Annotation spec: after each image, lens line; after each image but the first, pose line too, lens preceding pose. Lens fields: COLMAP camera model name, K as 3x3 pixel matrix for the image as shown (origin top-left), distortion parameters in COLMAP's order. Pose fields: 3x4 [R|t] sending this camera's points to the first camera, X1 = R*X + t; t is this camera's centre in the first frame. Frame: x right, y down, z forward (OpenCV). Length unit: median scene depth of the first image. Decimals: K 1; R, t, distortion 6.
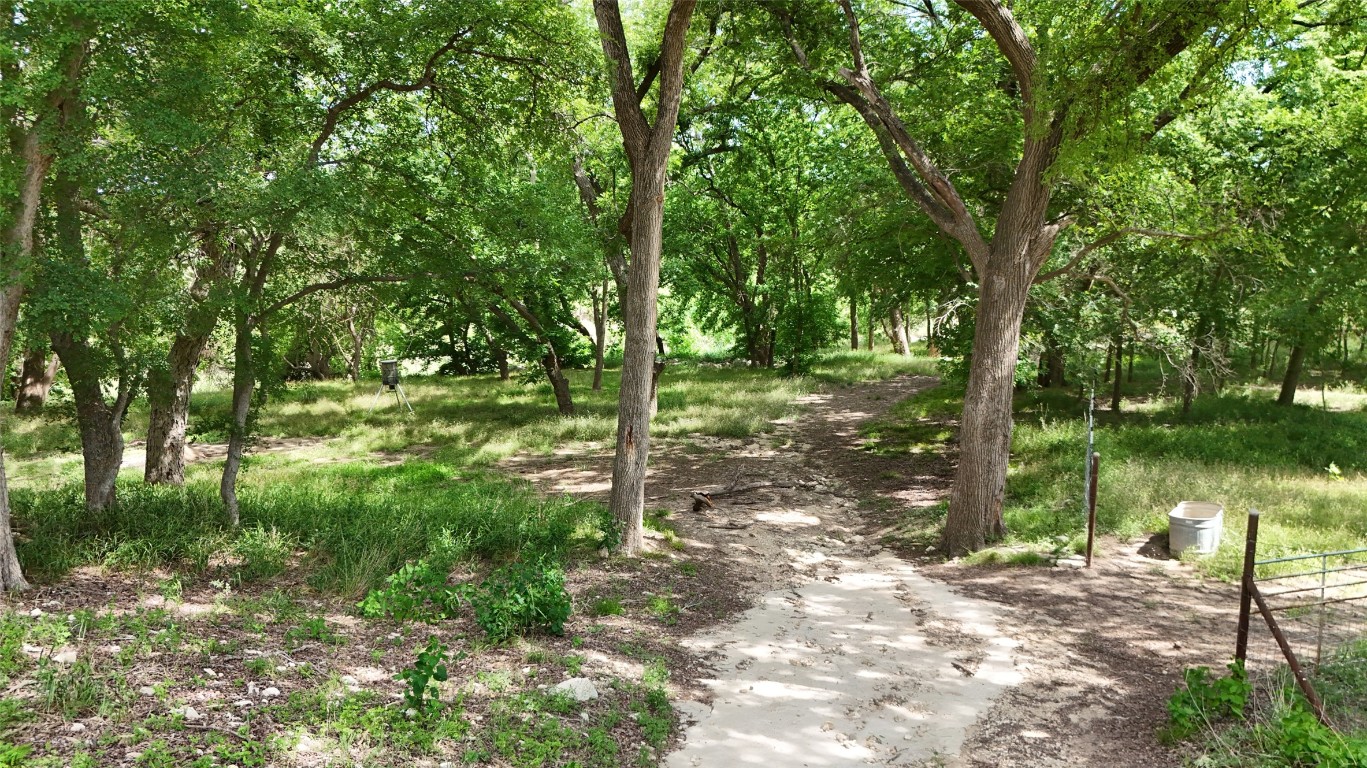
lens RADIAL K [[1008.7, 0, 683.4], [0, 1008.7, 383.8], [0, 0, 1]] dist [0.045006, -0.037026]
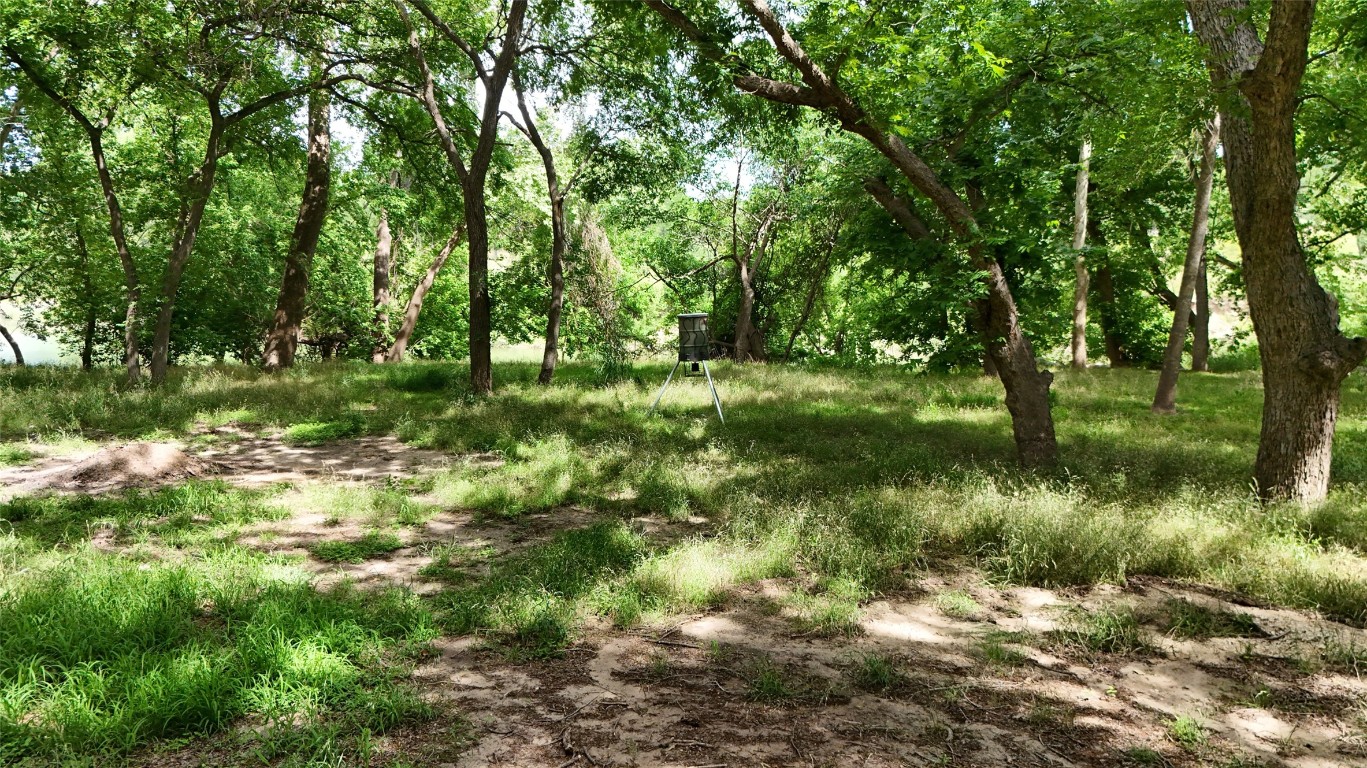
lens RADIAL K [[1008.7, 0, 681.2], [0, 1008.7, 382.6], [0, 0, 1]] dist [0.045006, -0.037026]
pose [[0.829257, 0.073817, -0.553970, -0.014183], [-0.077826, 0.996833, 0.016328, 0.003217], [0.553421, 0.029574, 0.832376, 0.458577]]
